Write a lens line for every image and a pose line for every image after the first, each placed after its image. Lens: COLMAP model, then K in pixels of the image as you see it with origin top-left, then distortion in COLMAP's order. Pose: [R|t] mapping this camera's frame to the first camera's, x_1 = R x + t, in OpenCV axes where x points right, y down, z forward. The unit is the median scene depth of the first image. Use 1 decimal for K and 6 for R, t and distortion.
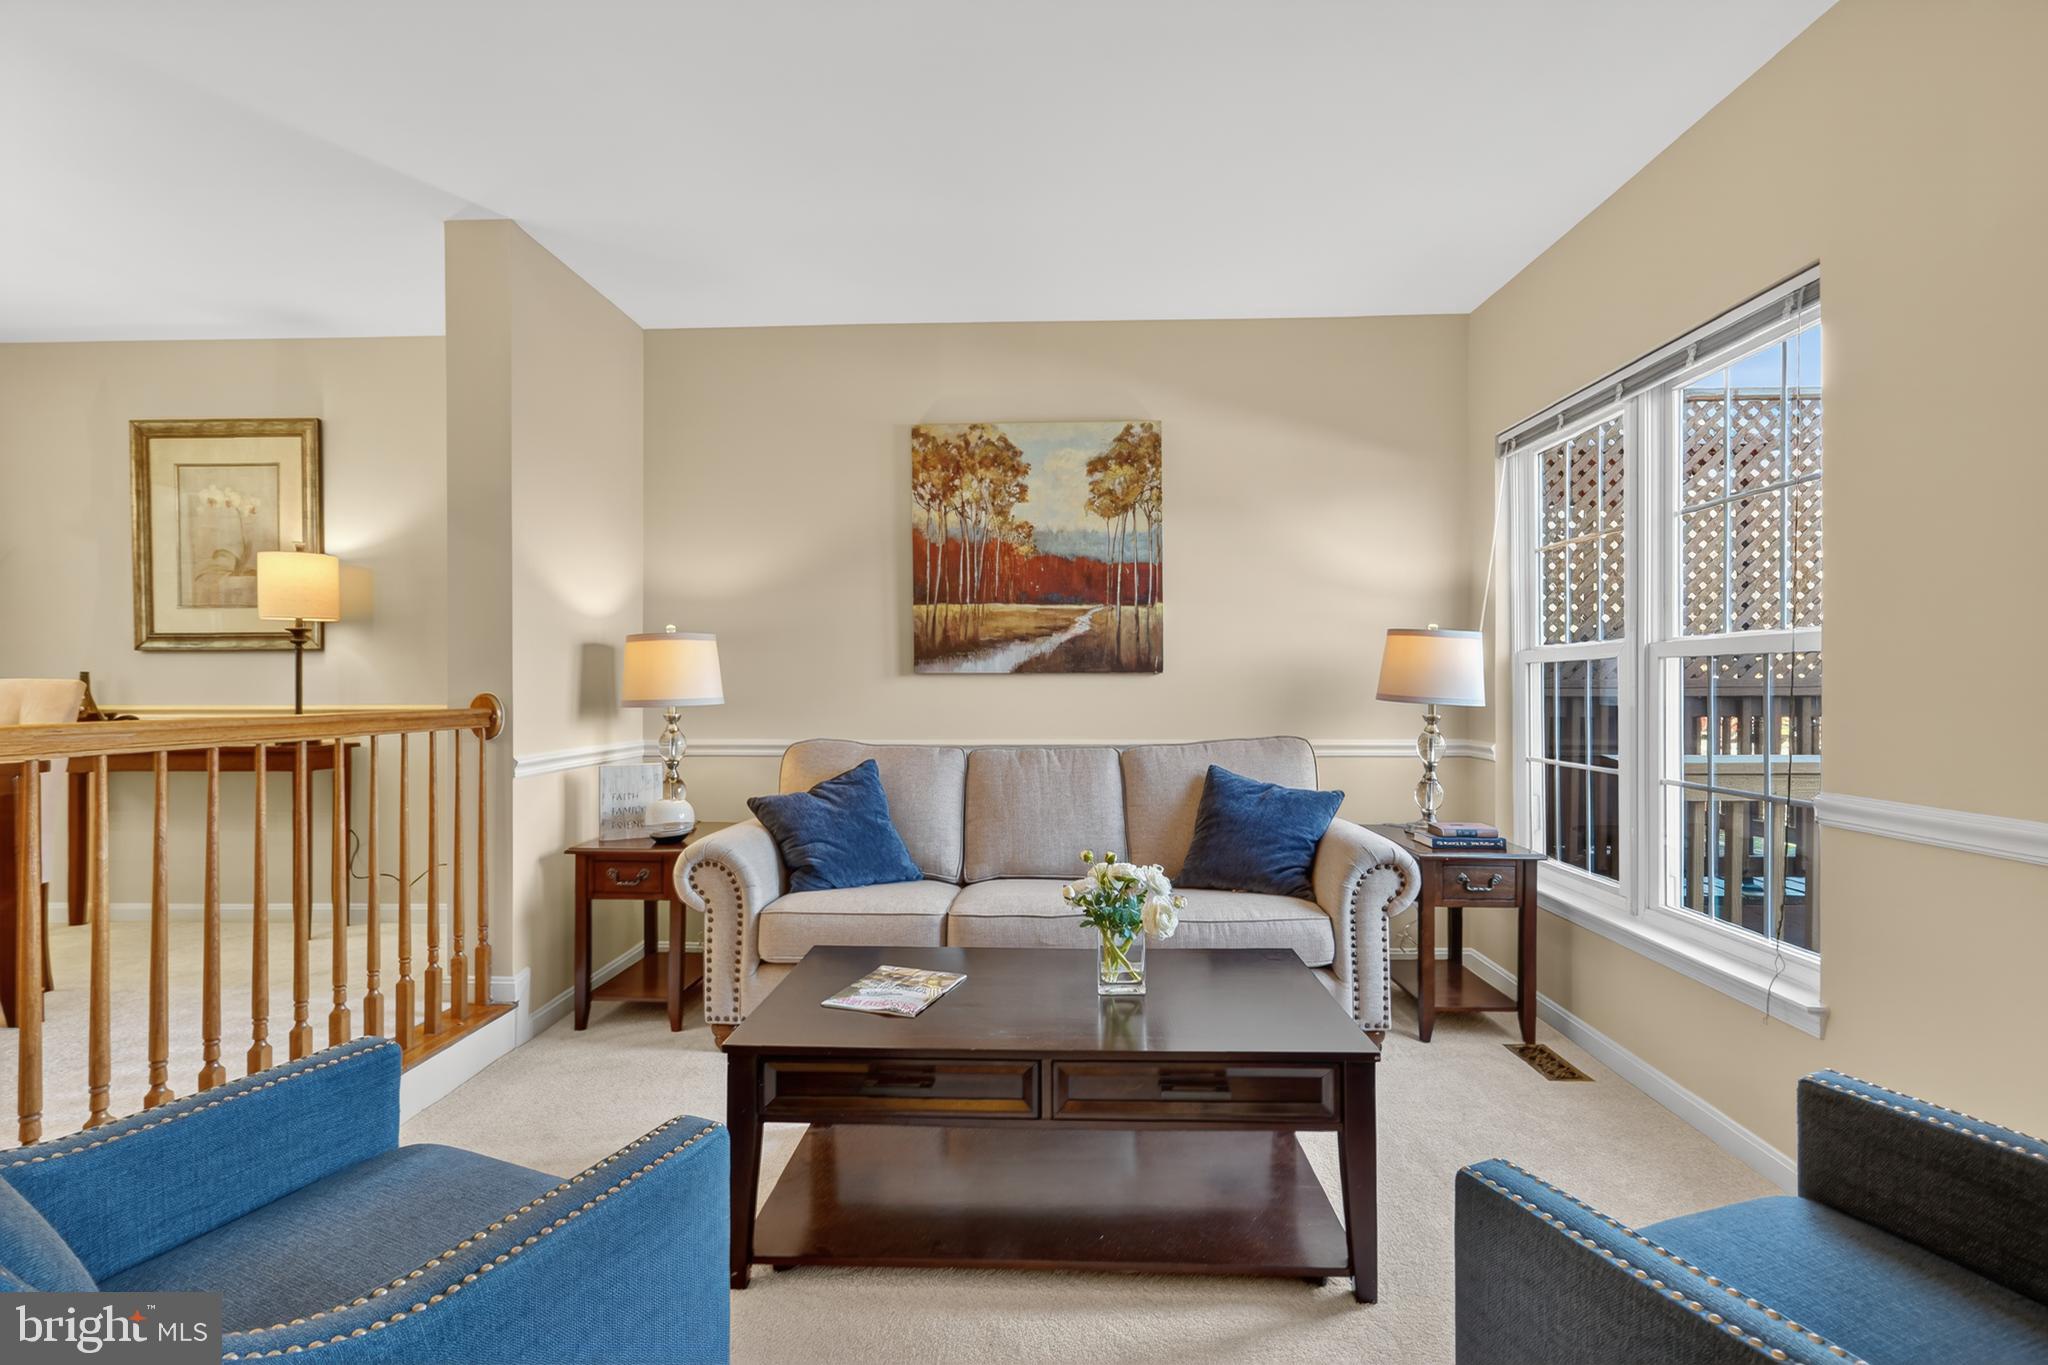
lens RADIAL K [[937.3, 0, 1029.2], [0, 937.3, 680.5], [0, 0, 1]] dist [-0.004984, 0.000632]
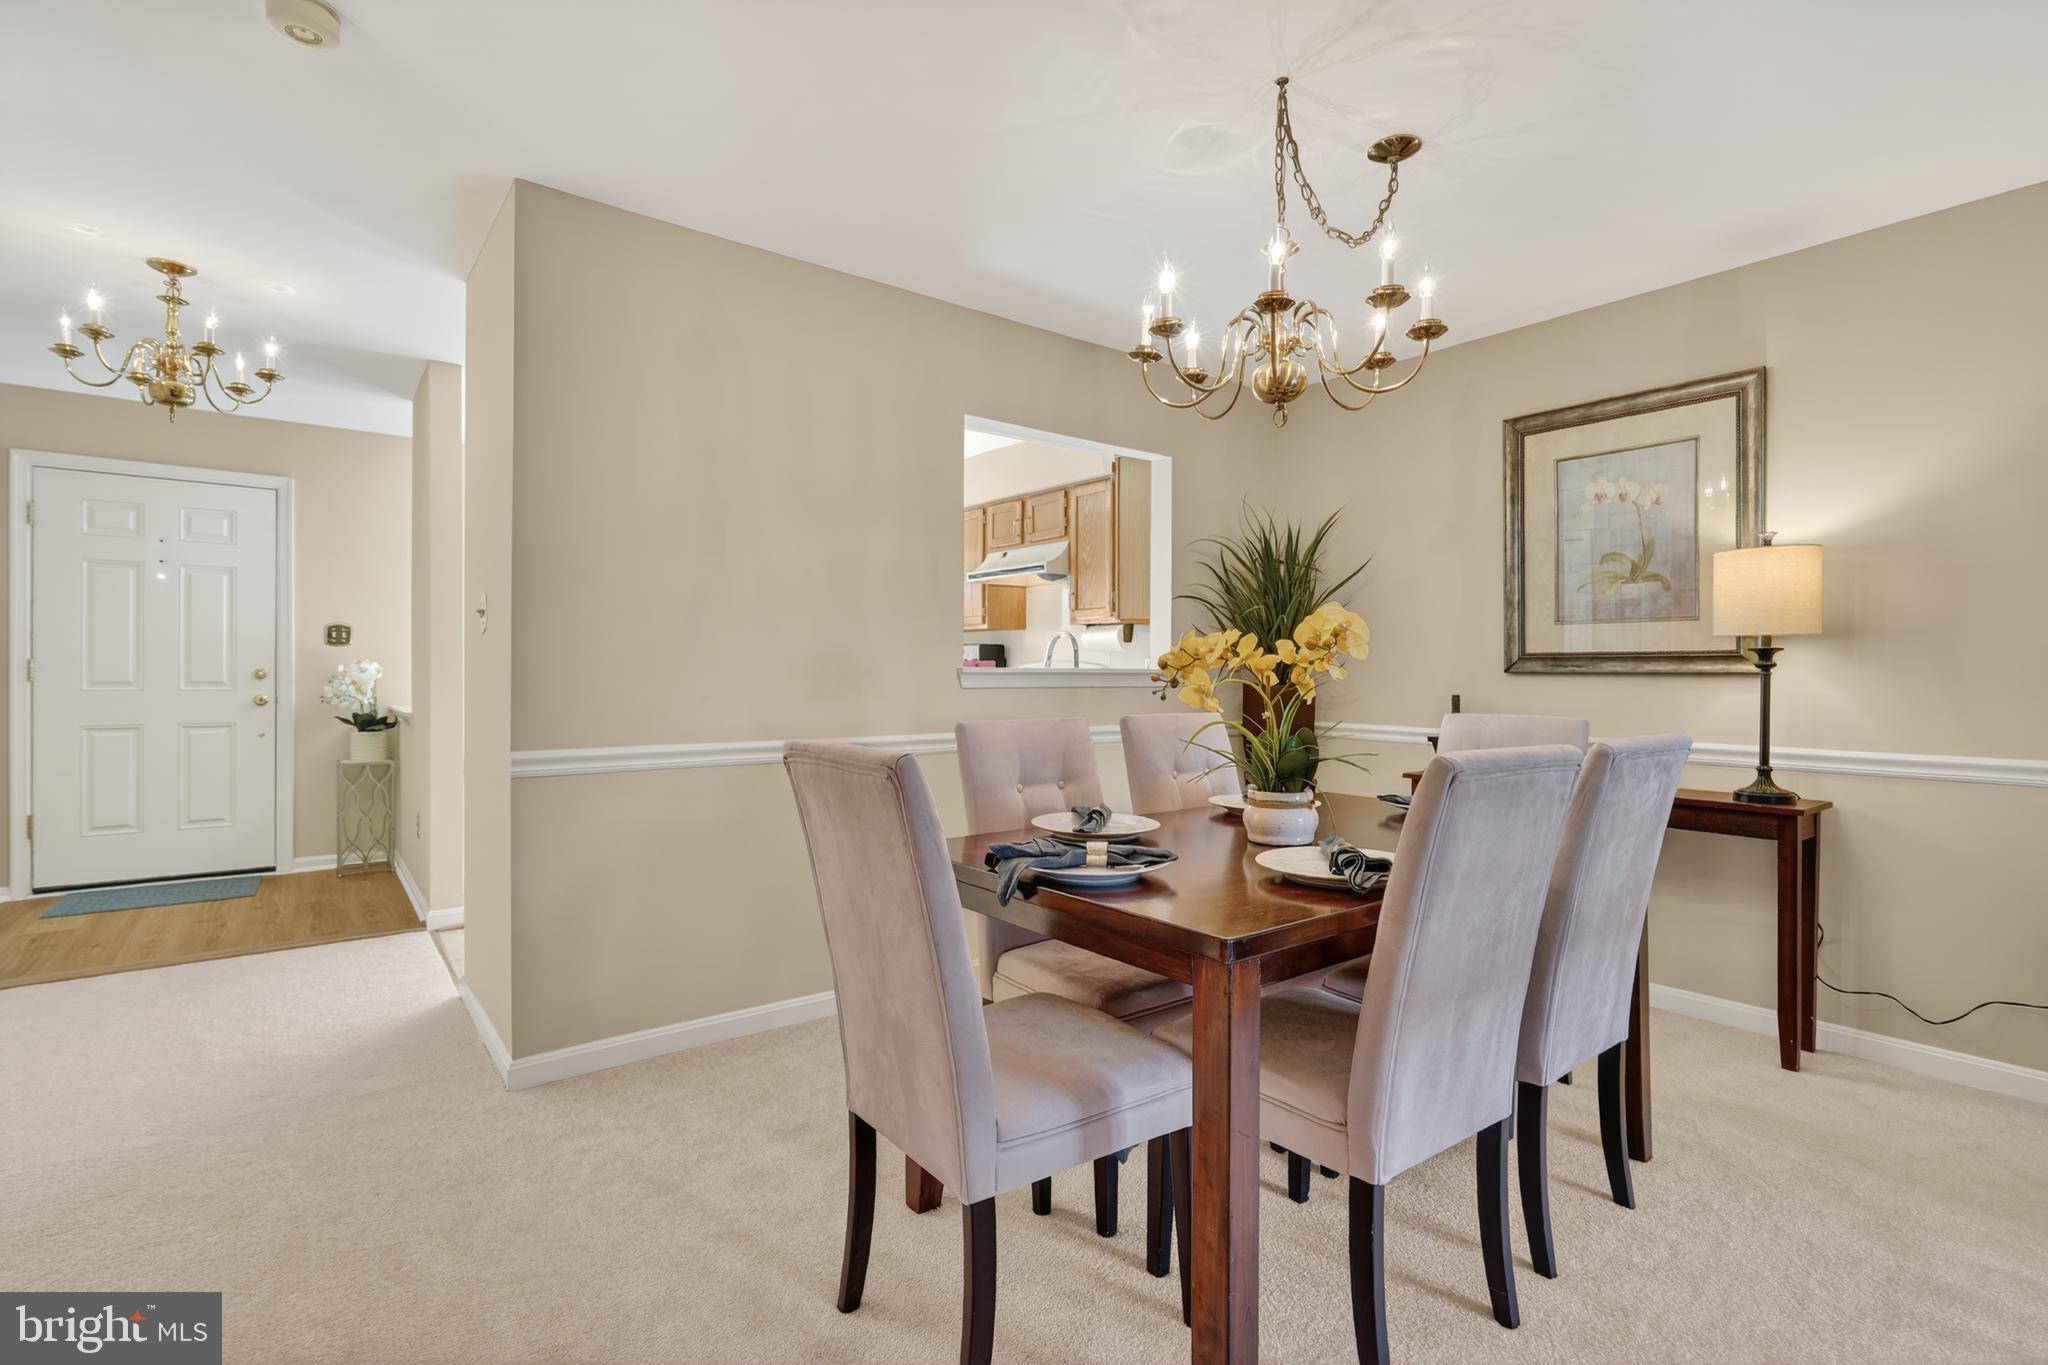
lens RADIAL K [[937.3, 0, 1022.5], [0, 937.3, 682.3], [0, 0, 1]] dist [-0.004984, 0.000632]
pose [[0.639593, 0.015079, -0.768566, -0.578630], [-0.002953, 0.999848, 0.017159, -0.038304], [0.768708, -0.008705, 0.639540, 0.057890]]
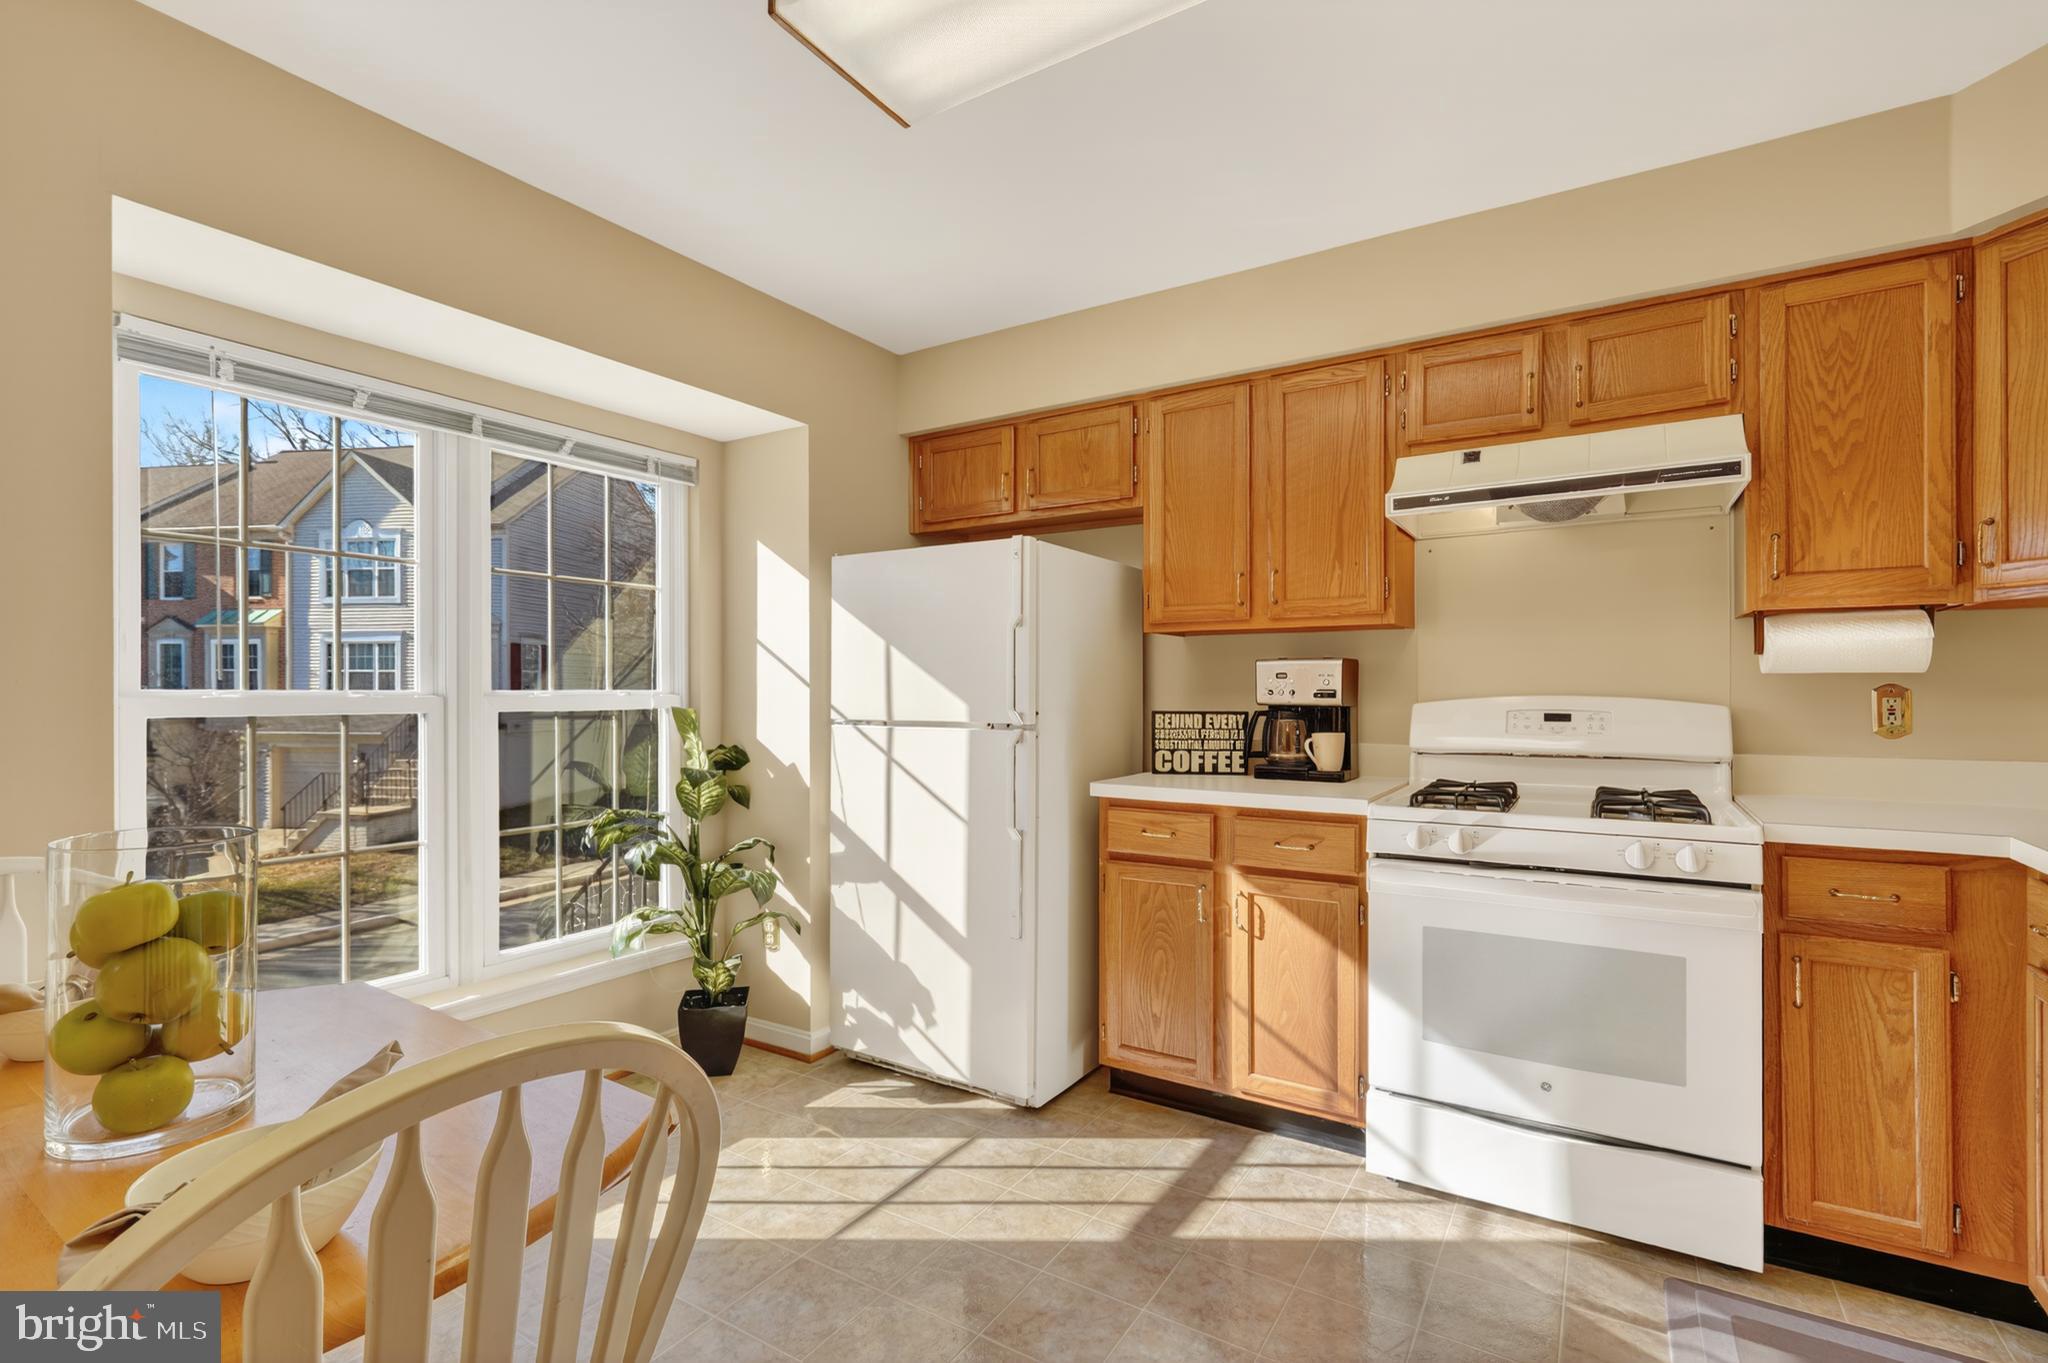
lens RADIAL K [[937.3, 0, 1017.3], [0, 937.3, 692.0], [0, 0, 1]] dist [-0.004984, 0.000632]
pose [[0.859580, -0.000333, -0.511001, -1.681500], [0.003107, 0.999985, 0.004574, -0.052788], [0.510992, -0.005519, 0.859568, 0.259192]]
